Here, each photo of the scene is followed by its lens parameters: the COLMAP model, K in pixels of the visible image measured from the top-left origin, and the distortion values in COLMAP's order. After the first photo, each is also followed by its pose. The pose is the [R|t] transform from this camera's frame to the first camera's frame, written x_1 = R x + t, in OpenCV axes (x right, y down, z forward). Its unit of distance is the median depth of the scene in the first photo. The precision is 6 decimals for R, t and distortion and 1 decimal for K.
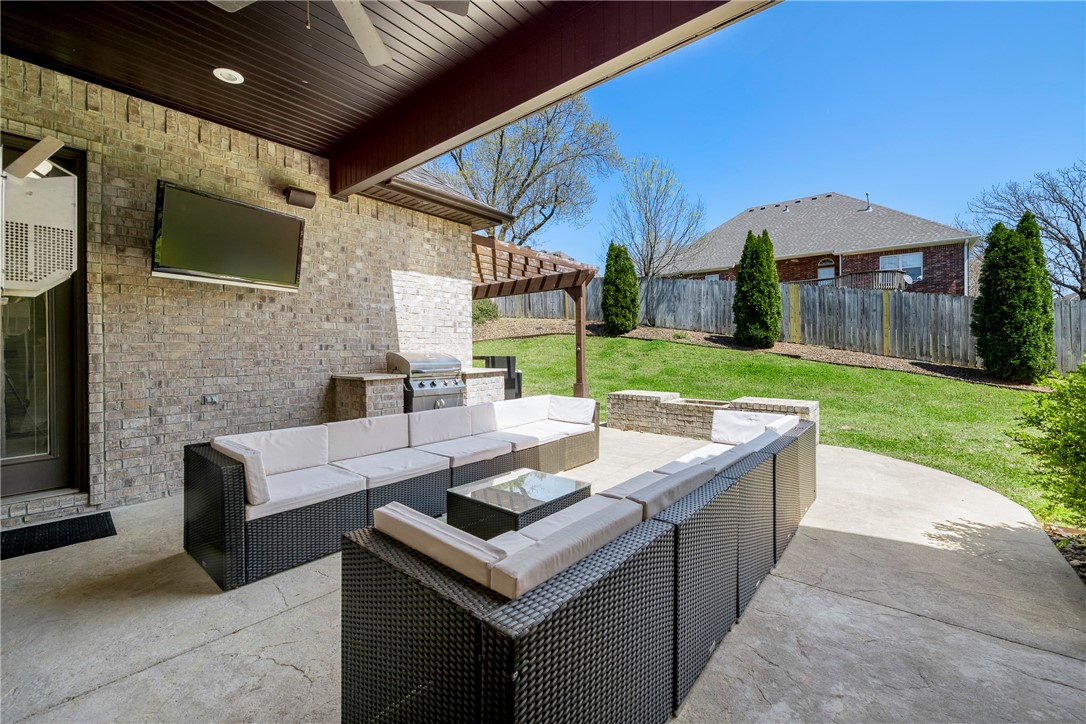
lens RADIAL K [[446.2, 0, 540.6], [0, 446.2, 355.0], [0, 0, 1]] dist [-0.000149, -0.002029]
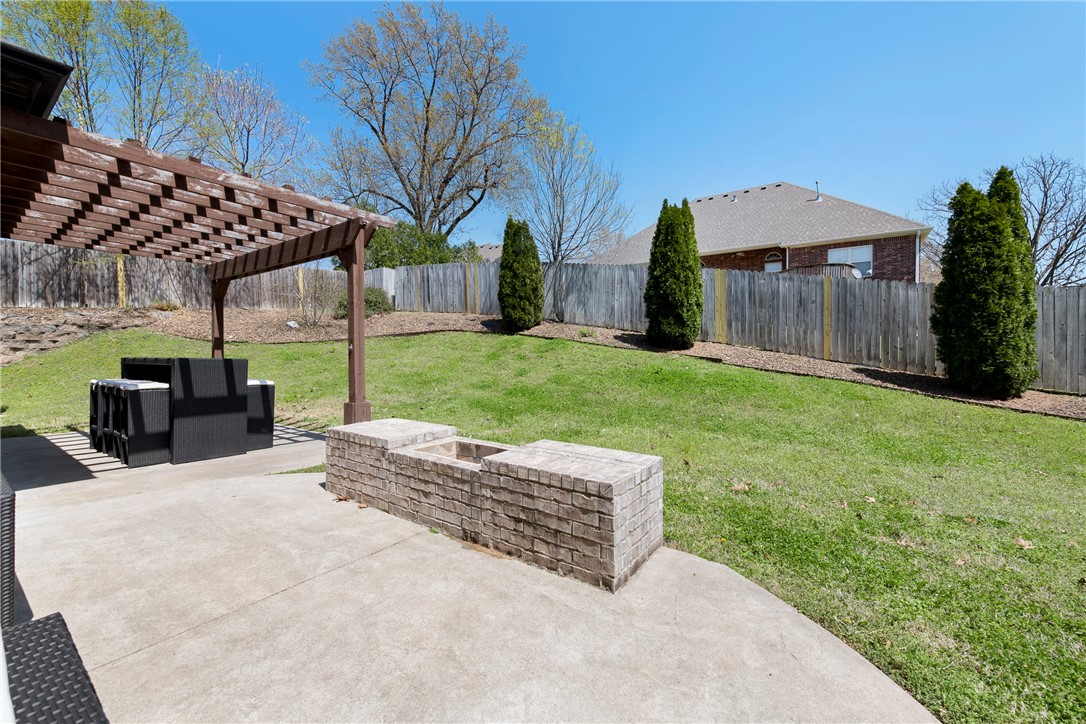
lens RADIAL K [[446.2, 0, 553.0], [0, 446.2, 359.2], [0, 0, 1]] dist [-0.000149, -0.002029]
pose [[0.996278, 0.003197, 0.086137, 0.213748], [-0.003671, 0.999979, 0.005344, -0.001327], [-0.086118, -0.005640, 0.996269, 0.244323]]
